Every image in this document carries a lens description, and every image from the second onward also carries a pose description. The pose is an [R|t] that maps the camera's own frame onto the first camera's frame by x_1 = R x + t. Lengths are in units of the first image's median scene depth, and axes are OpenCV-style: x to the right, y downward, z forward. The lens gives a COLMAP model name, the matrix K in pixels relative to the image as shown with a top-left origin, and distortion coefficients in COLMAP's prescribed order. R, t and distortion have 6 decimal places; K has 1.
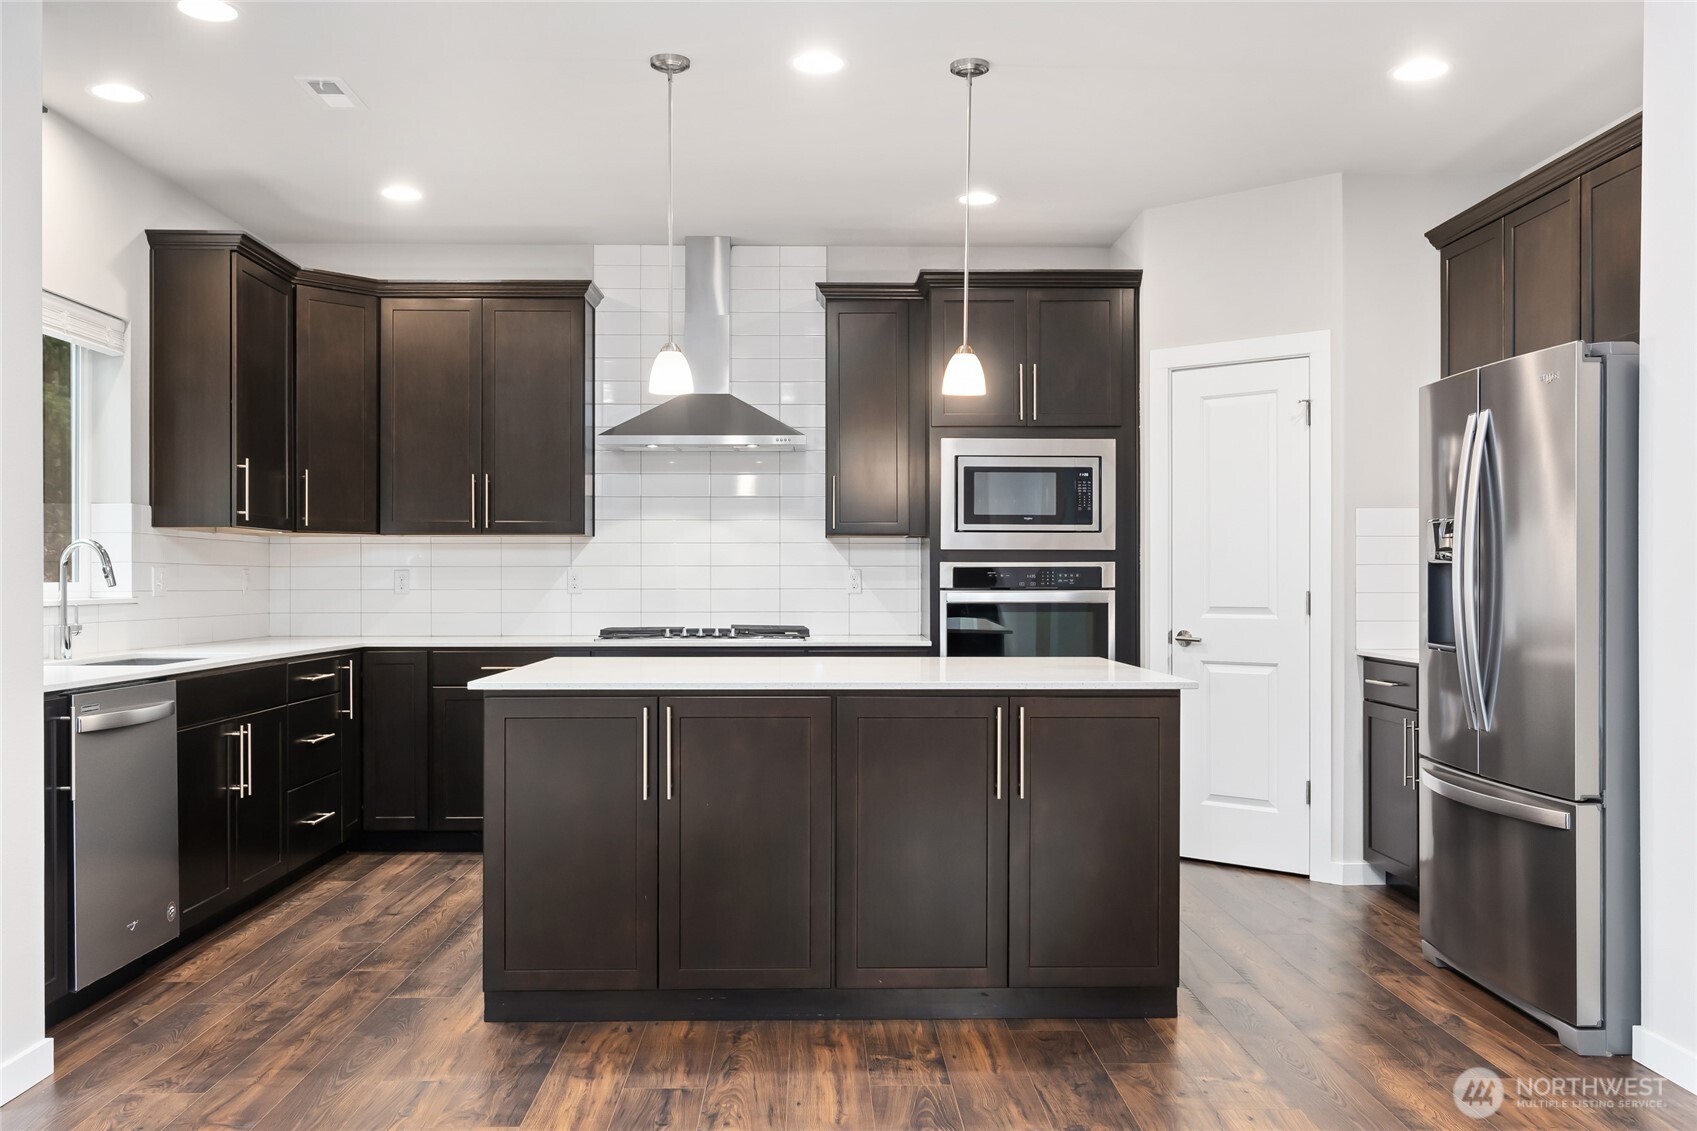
lens RADIAL K [[1441.3, 0, 847.1], [0, 1441.3, 585.7], [0, 0, 1]] dist [0.004528, 0.001548]
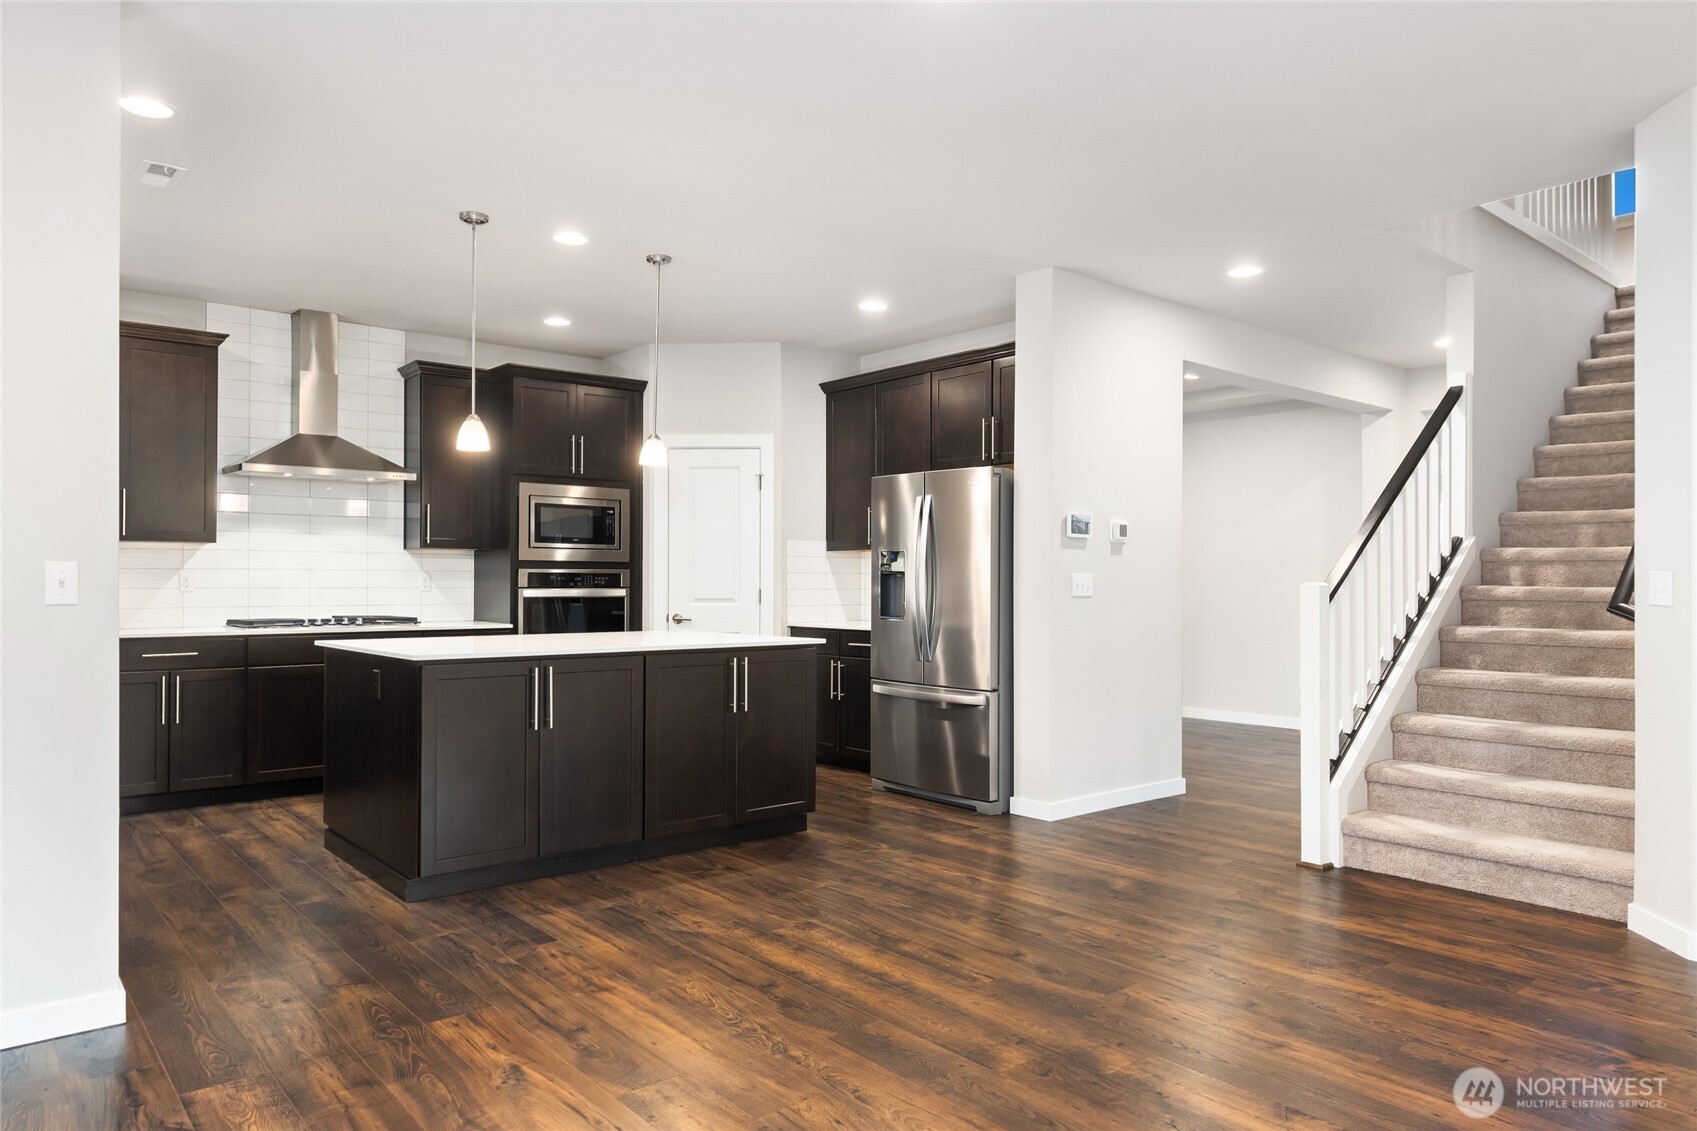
lens RADIAL K [[1086.5, 0, 841.0], [0, 1086.5, 578.0], [0, 0, 1]] dist [-0.002930, -0.005791]
pose [[0.783213, 0.003976, 0.621740, -0.374661], [0.000021, 0.999979, -0.006422, -0.000286], [-0.621753, 0.005043, 0.783197, -0.044842]]
